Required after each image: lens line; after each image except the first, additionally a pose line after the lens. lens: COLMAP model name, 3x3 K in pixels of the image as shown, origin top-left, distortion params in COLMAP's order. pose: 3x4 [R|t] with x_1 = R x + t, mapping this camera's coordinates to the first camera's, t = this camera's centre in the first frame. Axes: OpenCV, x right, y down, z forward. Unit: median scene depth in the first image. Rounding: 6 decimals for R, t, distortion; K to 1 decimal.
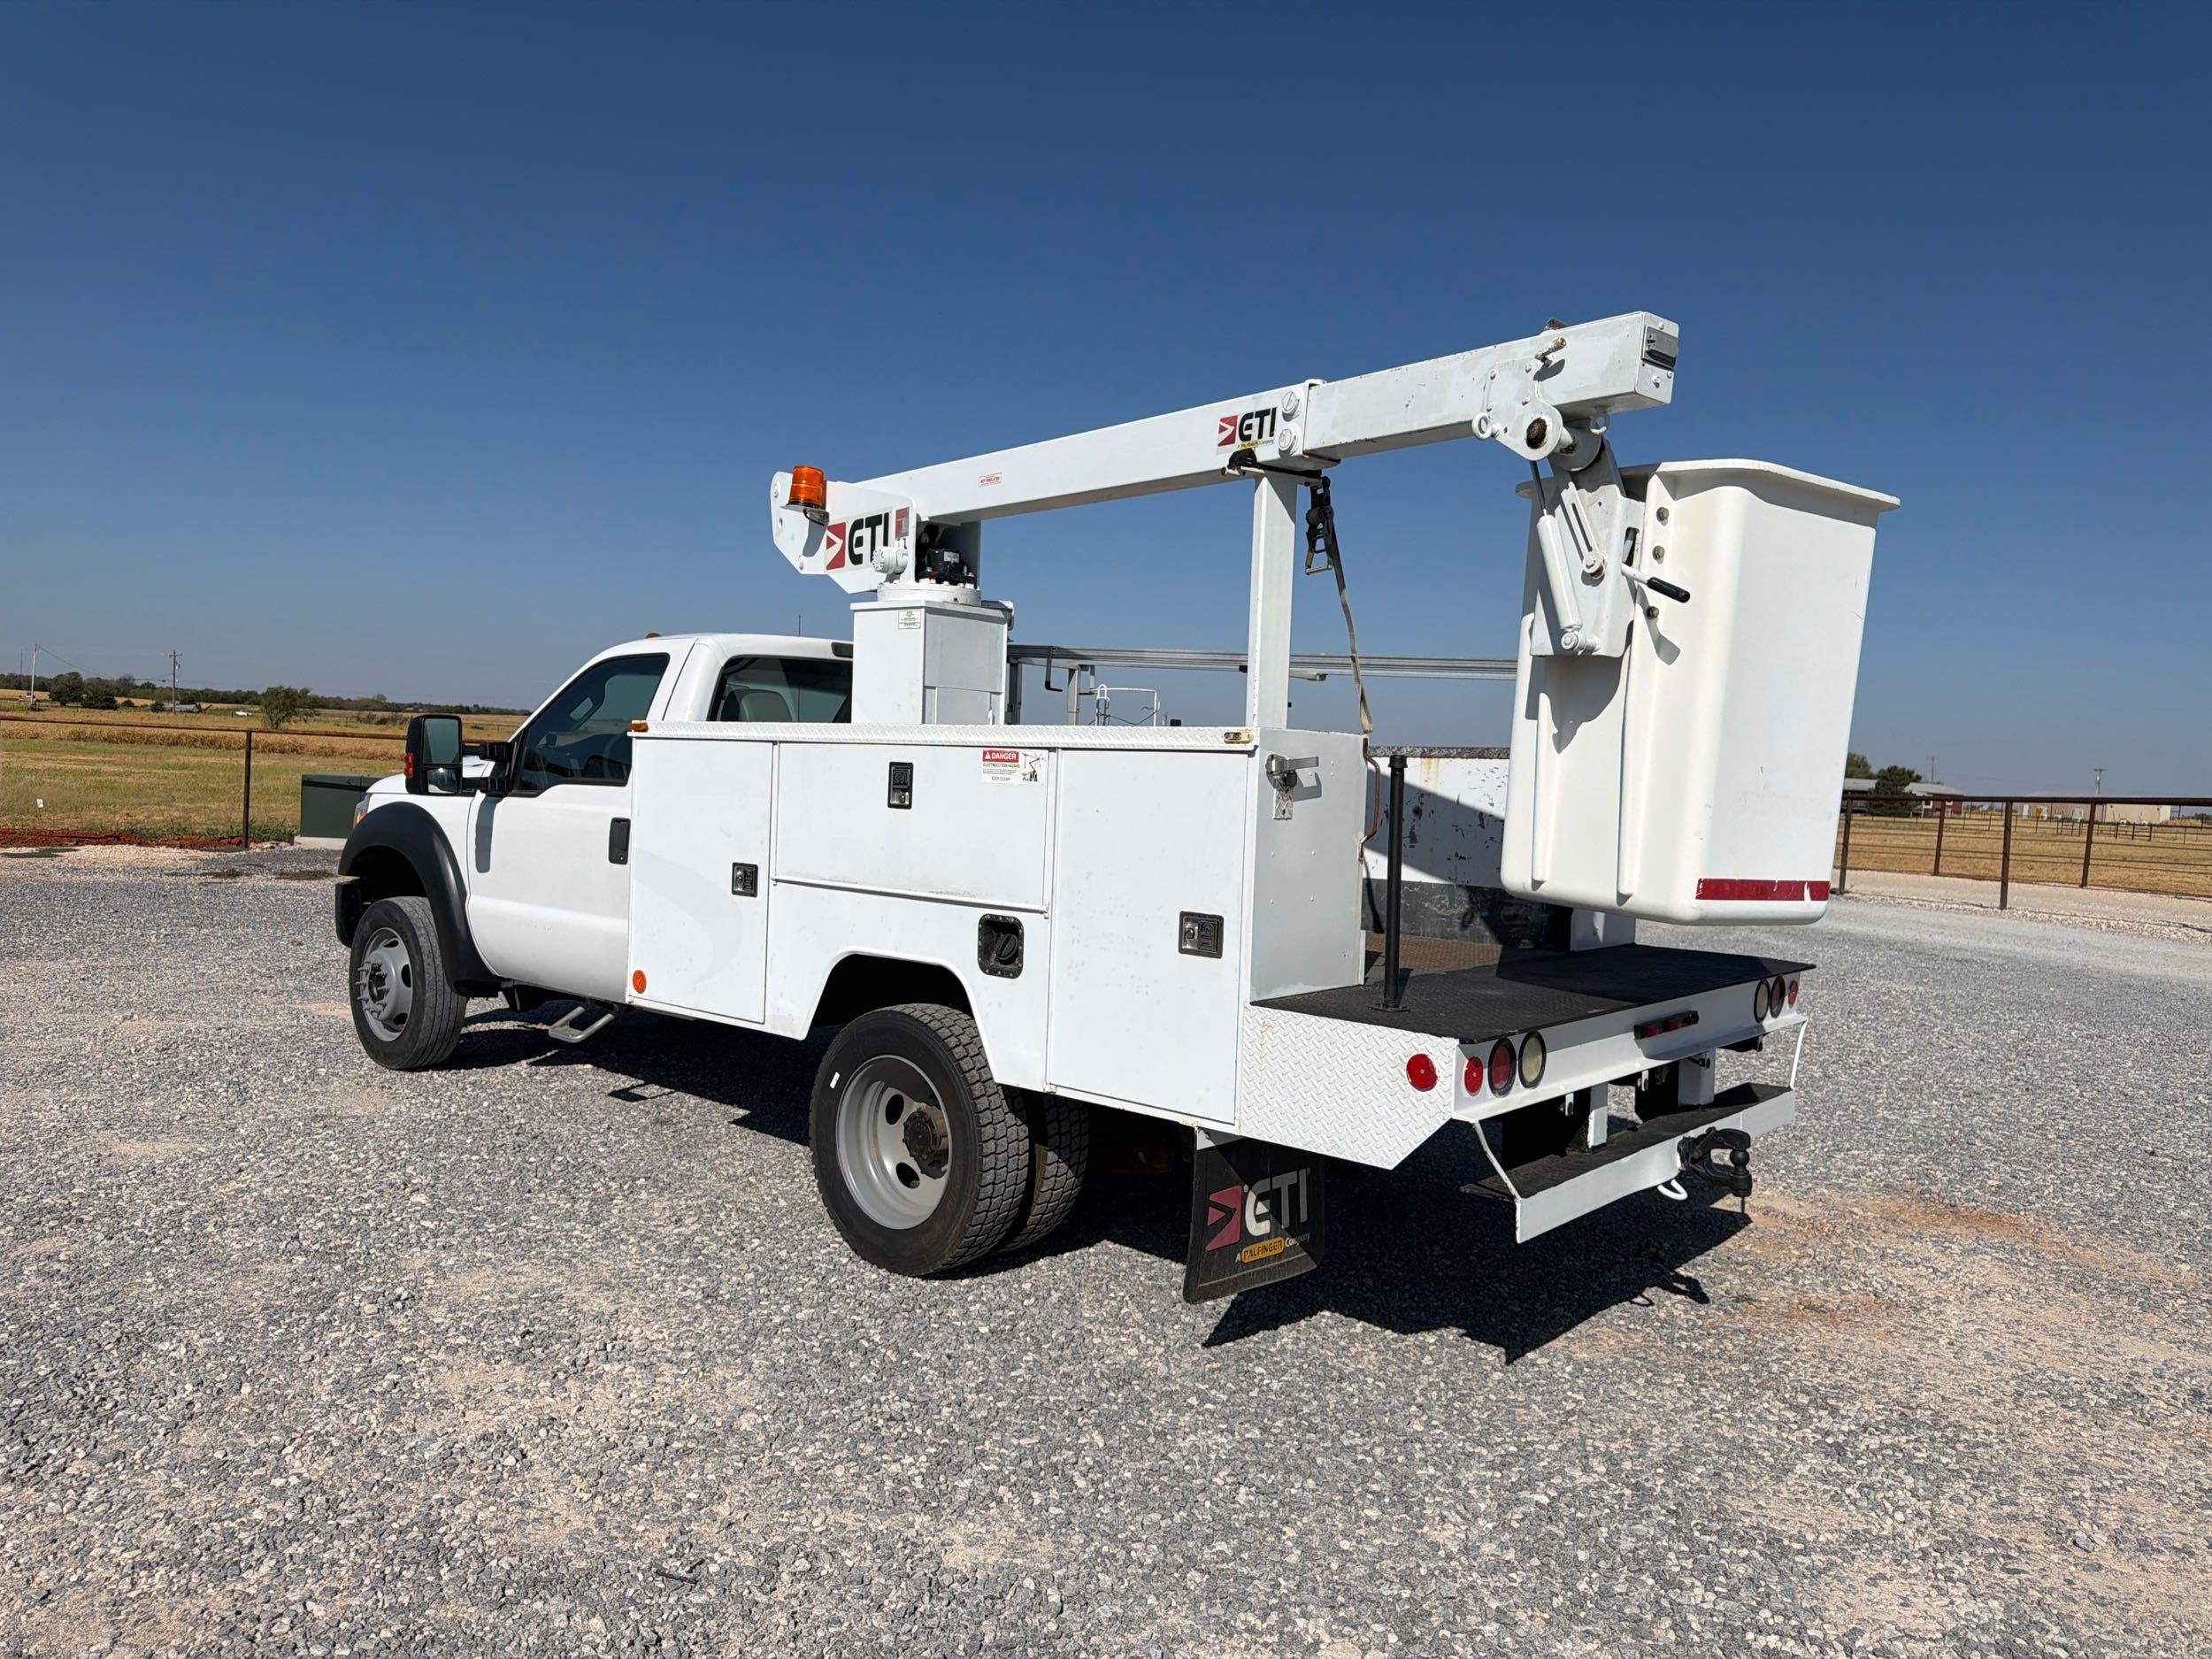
lens RADIAL K [[1532.0, 0, 1122.4], [0, 1532.0, 820.1], [0, 0, 1]] dist [0.151478, -0.278638]
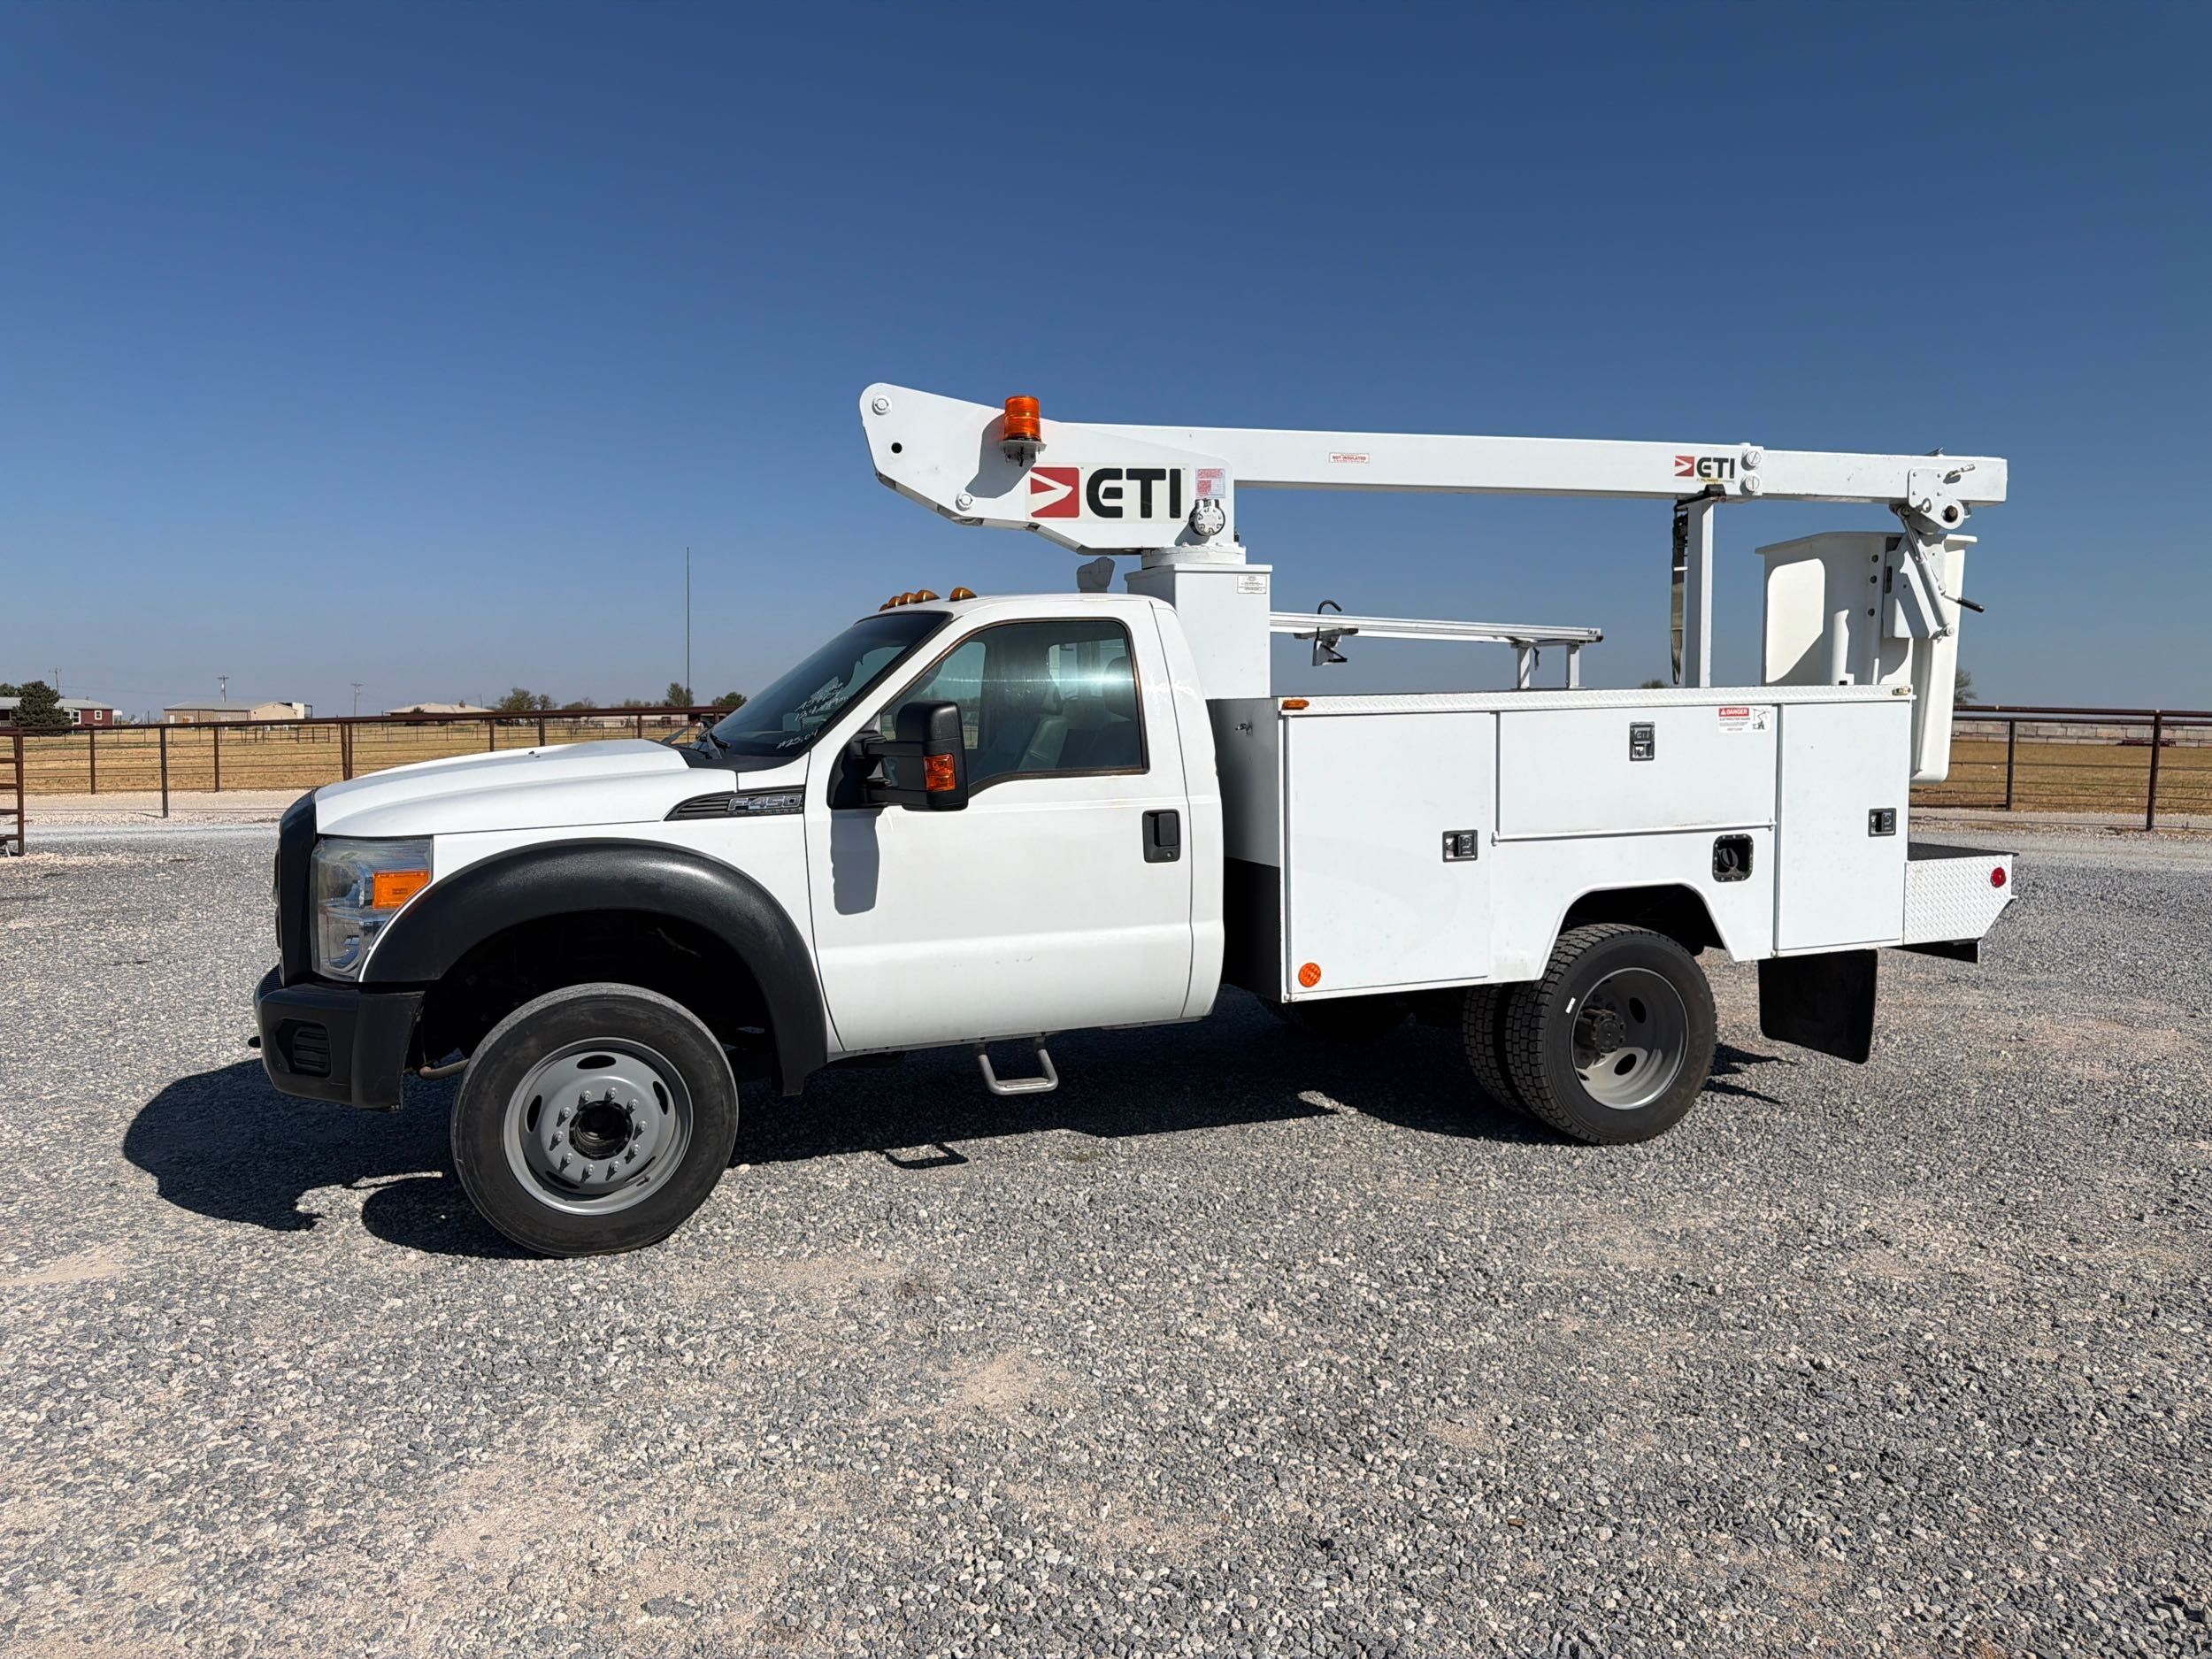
lens RADIAL K [[1517.4, 0, 1095.5], [0, 1517.4, 809.0], [0, 0, 1]] dist [0.149574, -0.267677]
pose [[0.477146, -0.106073, 0.872399, -1.389442], [0.060593, 0.994298, 0.087754, -0.101052], [-0.876733, 0.010990, 0.480852, 0.794334]]
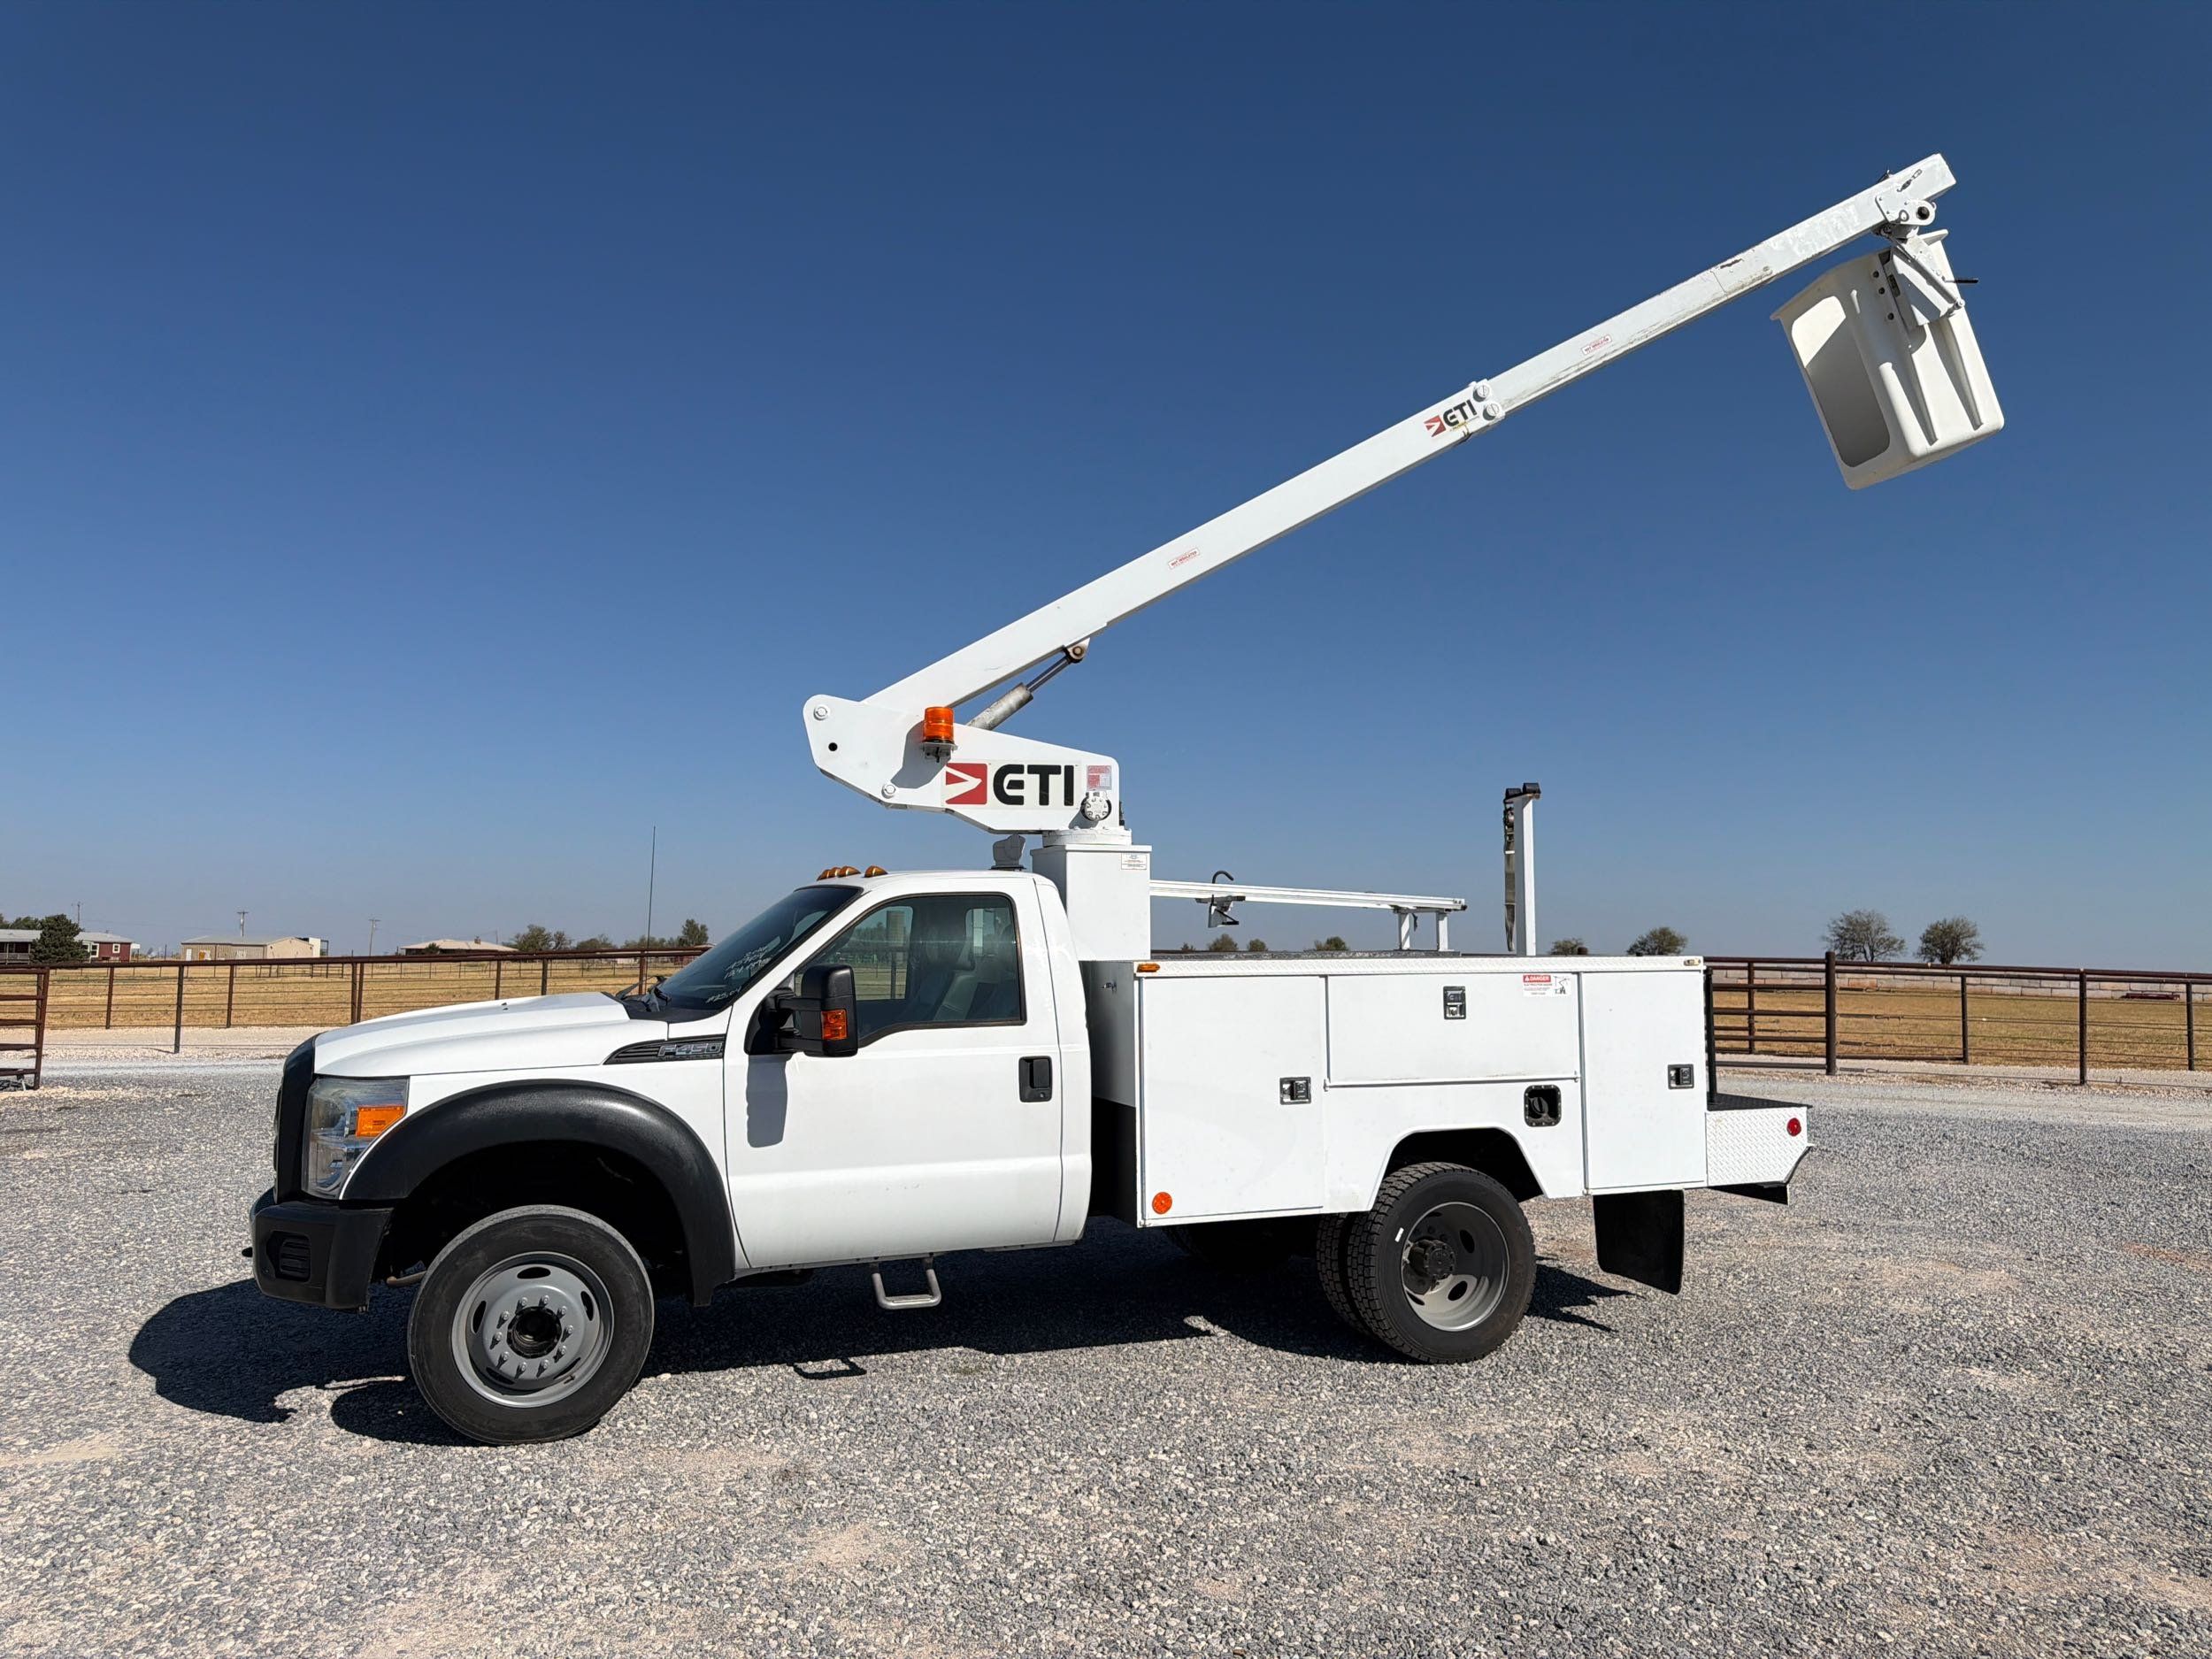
lens RADIAL K [[1514.4, 0, 1099.1], [0, 1514.4, 832.3], [0, 0, 1]] dist [0.144487, -0.267344]
pose [[0.482288, 0.022883, 0.875714, -1.514928], [0.051266, 0.997208, -0.054292, -0.118062], [-0.874511, 0.071079, 0.479769, 0.602916]]
